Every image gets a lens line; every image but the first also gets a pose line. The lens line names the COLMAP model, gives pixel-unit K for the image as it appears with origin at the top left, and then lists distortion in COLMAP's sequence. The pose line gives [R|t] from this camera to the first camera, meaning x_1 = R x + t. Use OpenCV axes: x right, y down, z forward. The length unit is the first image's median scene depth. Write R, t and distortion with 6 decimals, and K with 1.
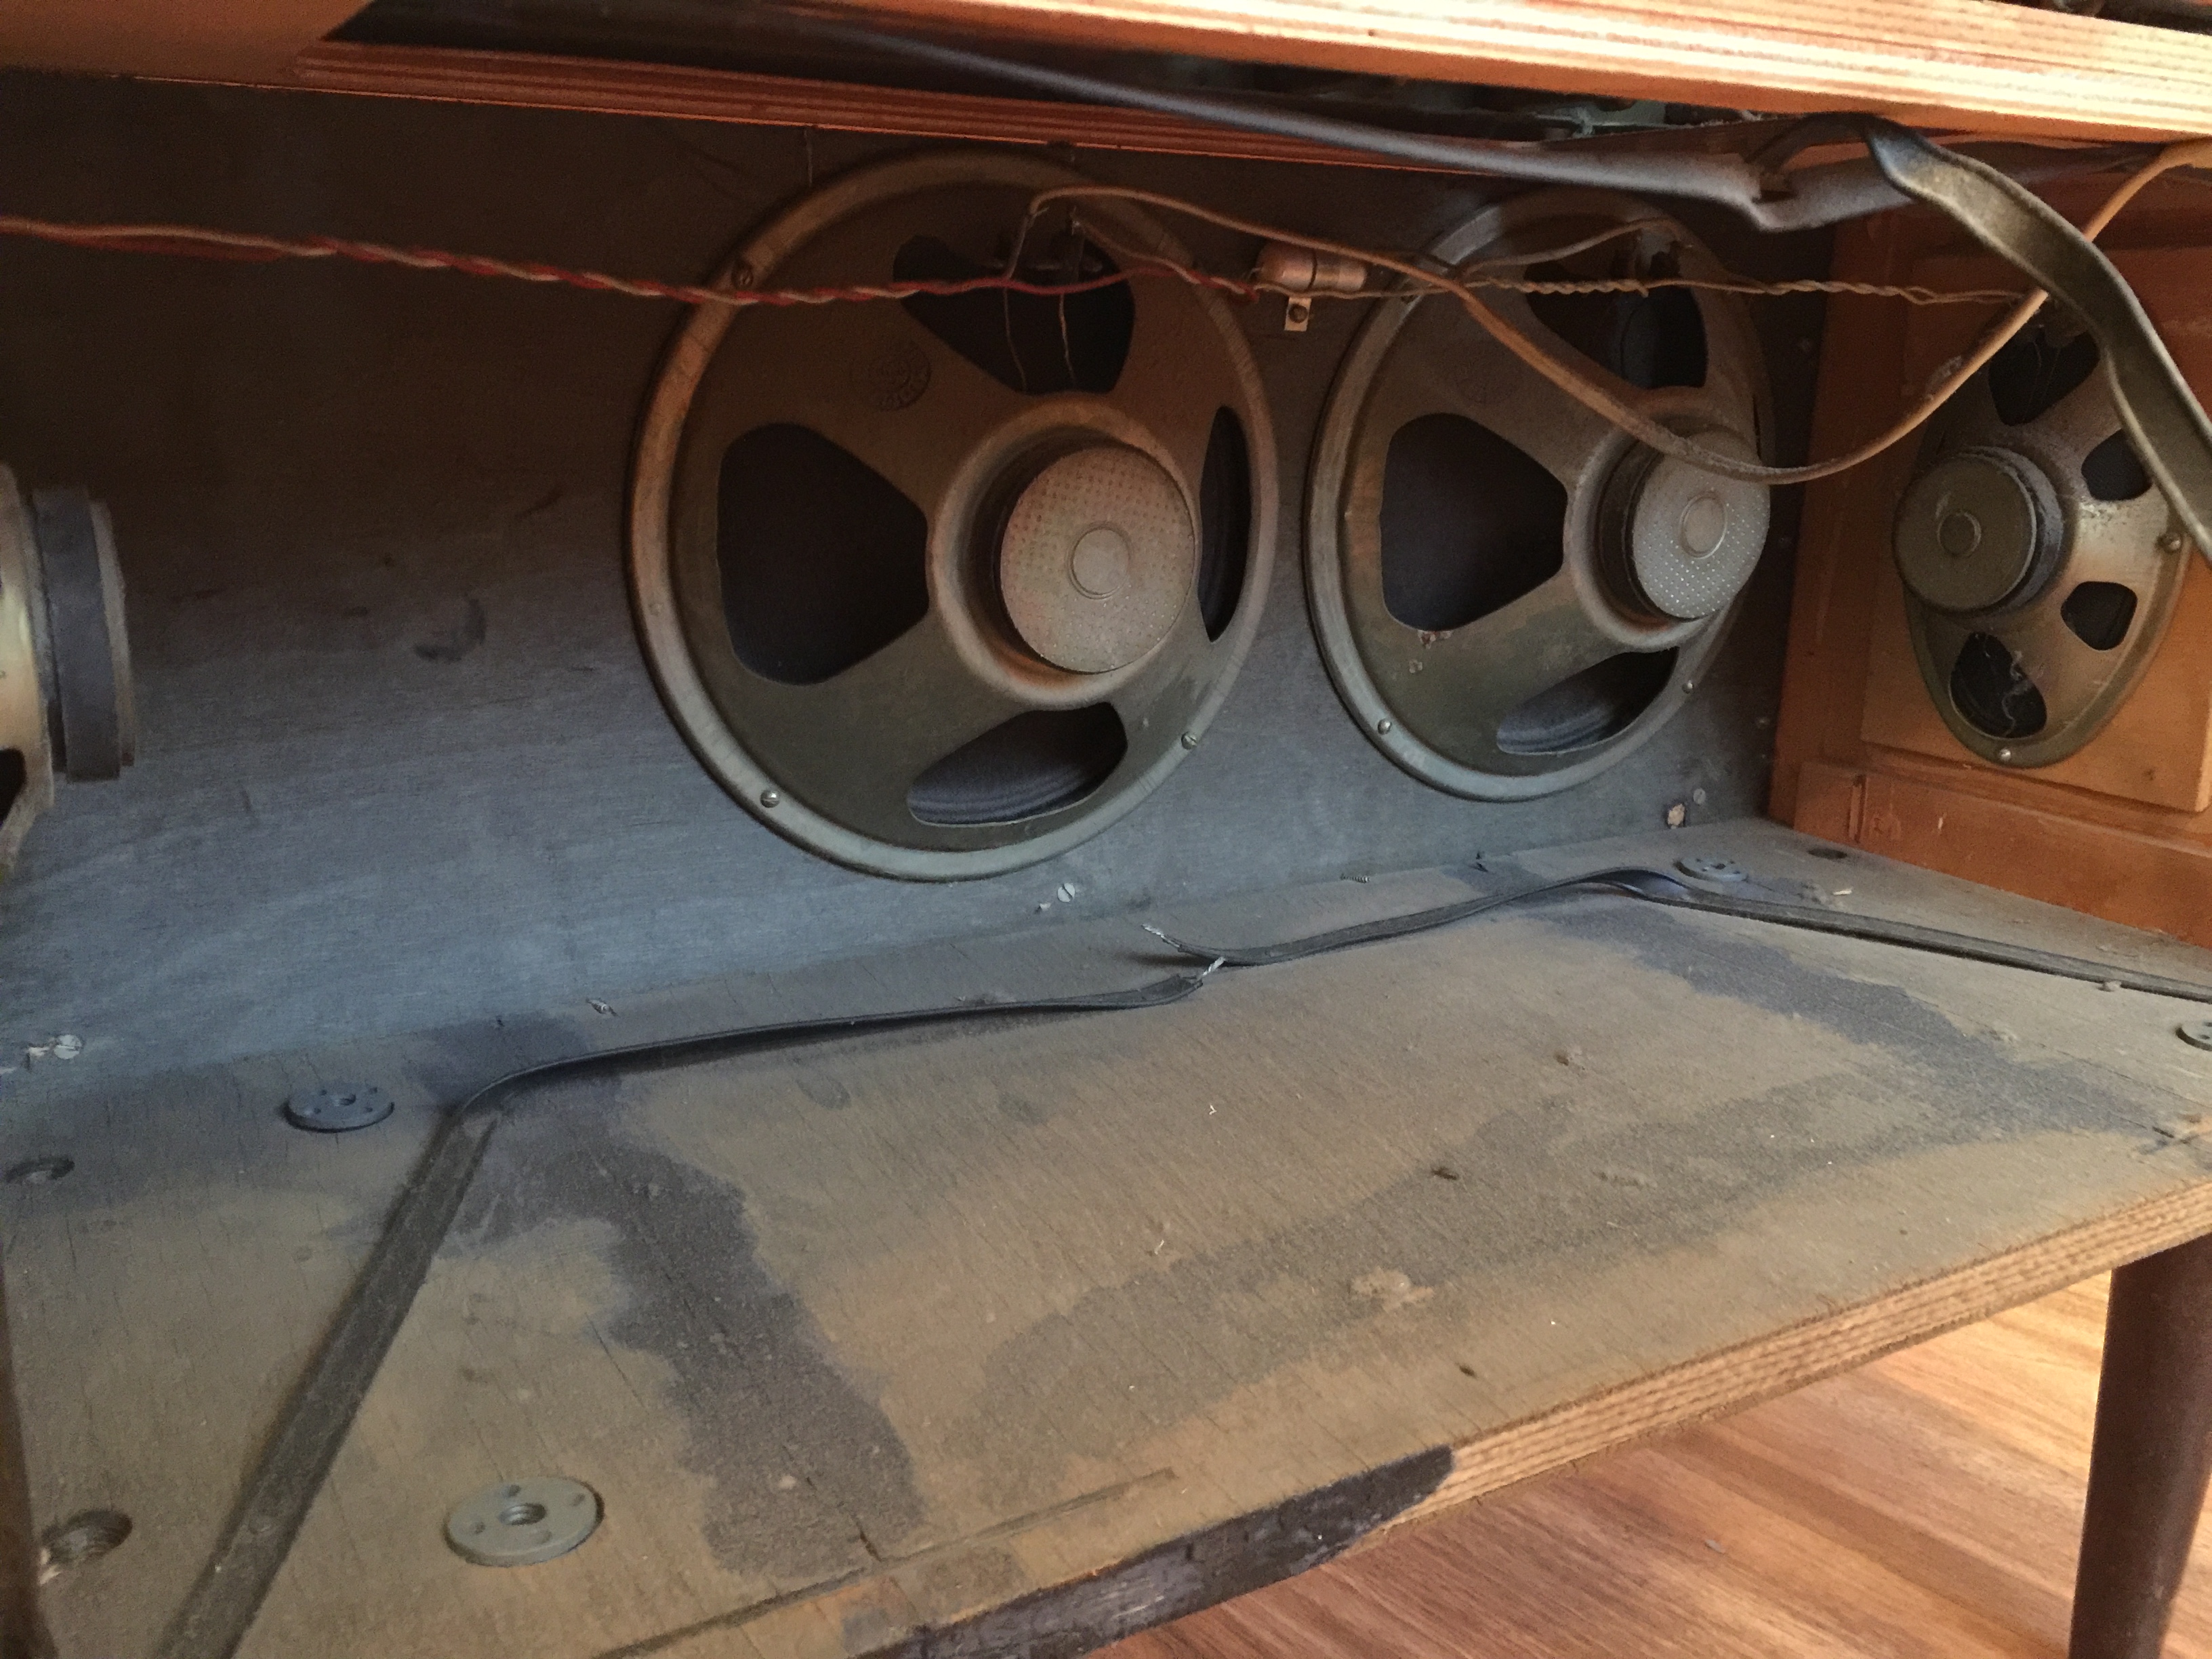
lens RADIAL K [[1917.7, 0, 1093.5], [0, 1917.7, 826.4], [0, 0, 1]] dist [0.064867, -0.100674]
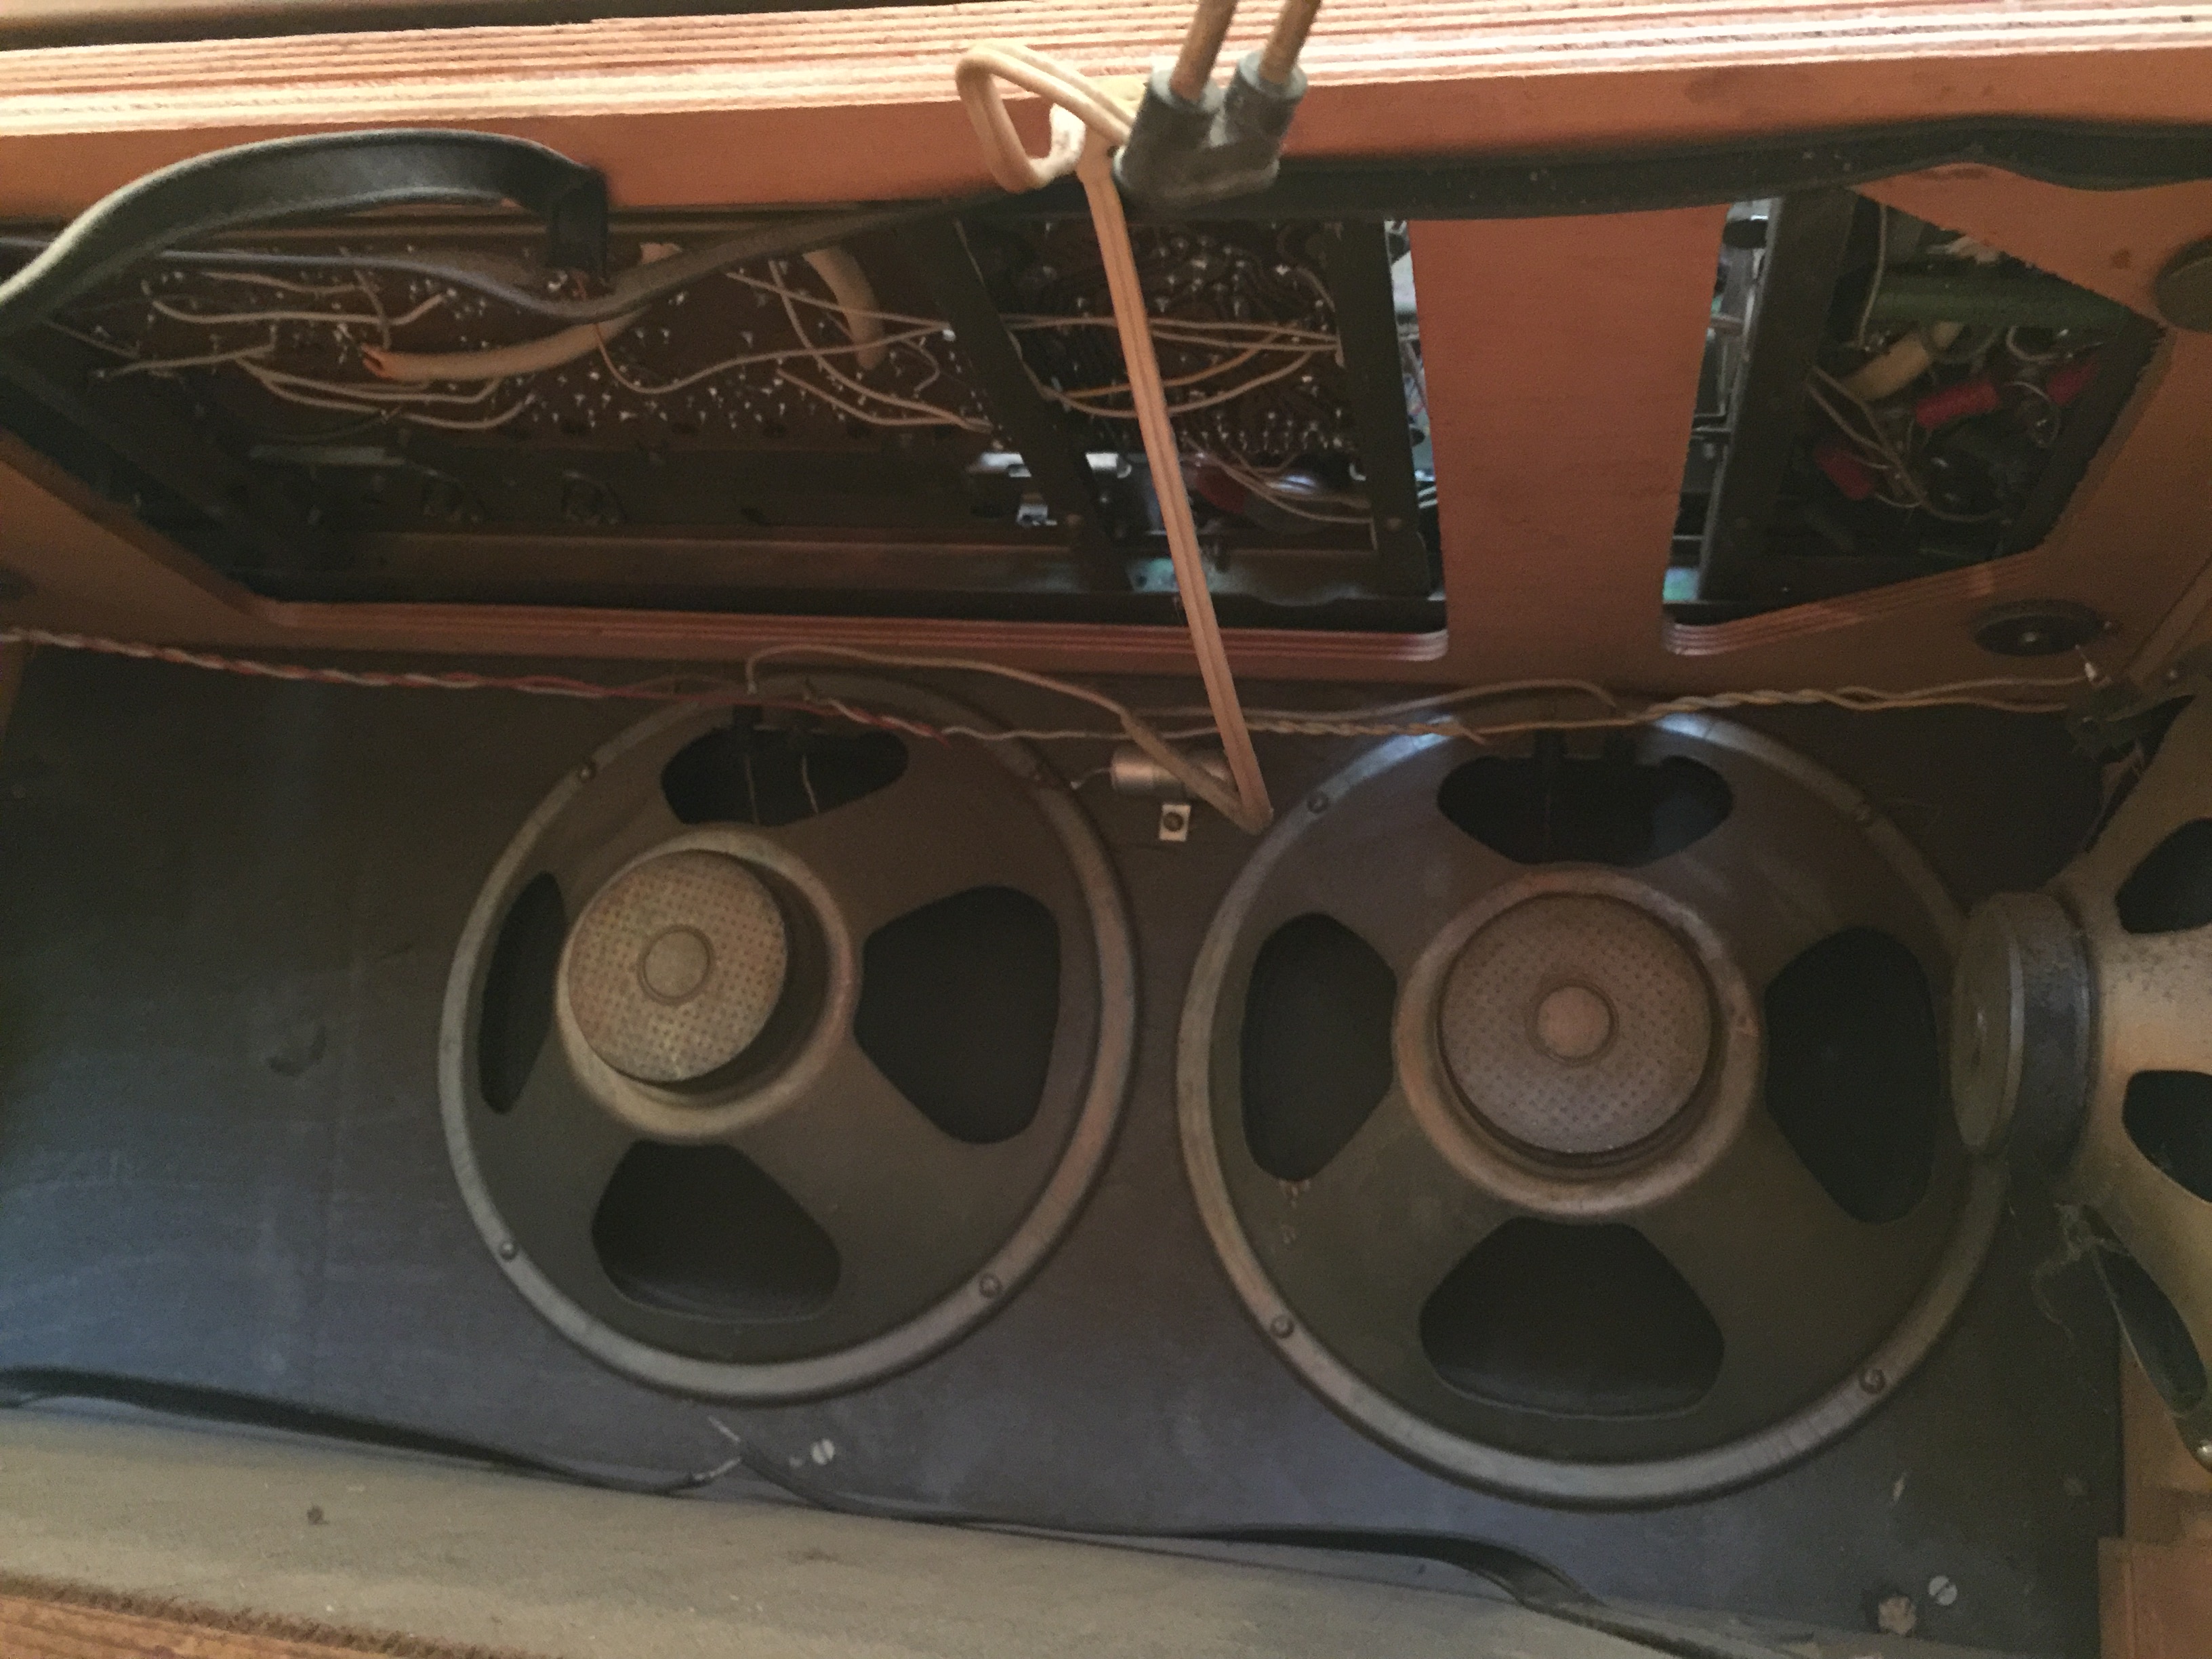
lens RADIAL K [[1917.7, 0, 1109.3], [0, 1917.7, 806.1], [0, 0, 1]] dist [0.064867, -0.100674]
pose [[0.743369, -0.126511, -0.656809, 0.680085], [-0.261770, 0.848606, -0.459721, 0.152371], [0.615532, 0.513675, 0.597711, 0.434901]]
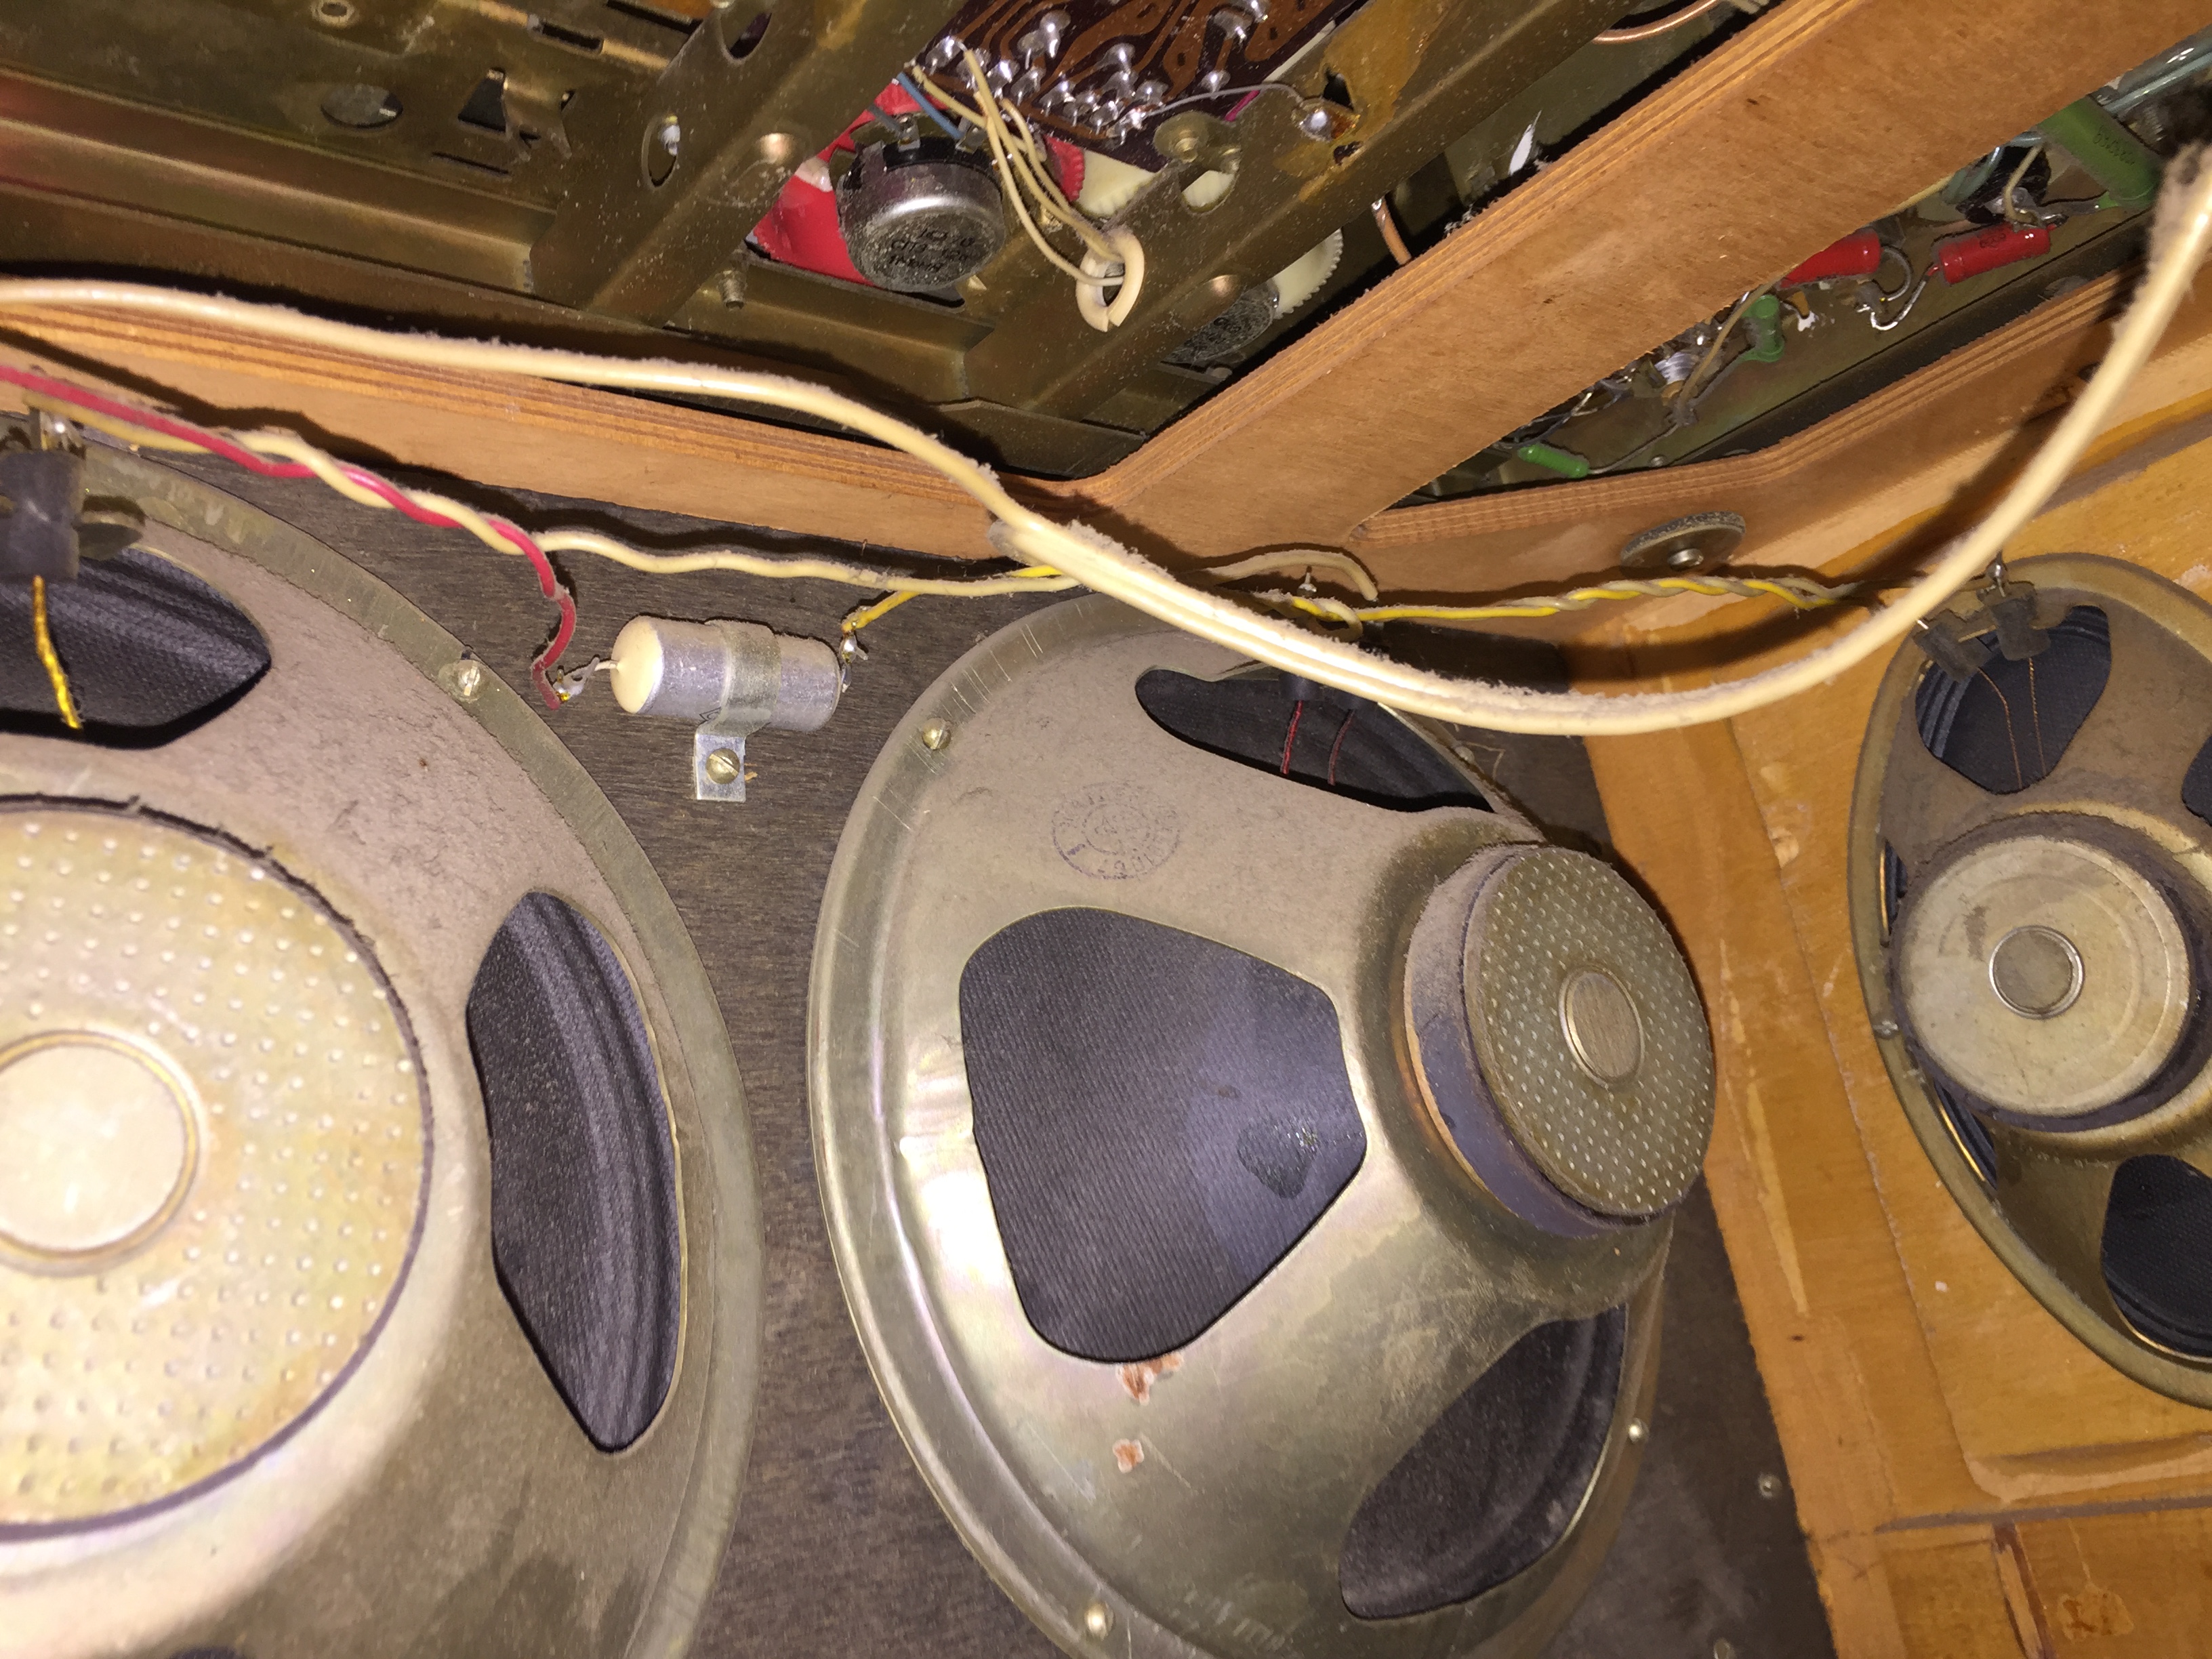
lens RADIAL K [[1917.7, 0, 1116.0], [0, 1917.7, 823.4], [0, 0, 1]] dist [0.064867, -0.100674]
pose [[0.961894, -0.151559, 0.227573, 0.089044], [0.247942, 0.834349, -0.492328, 0.016165], [-0.115259, 0.529992, 0.840133, 0.575333]]
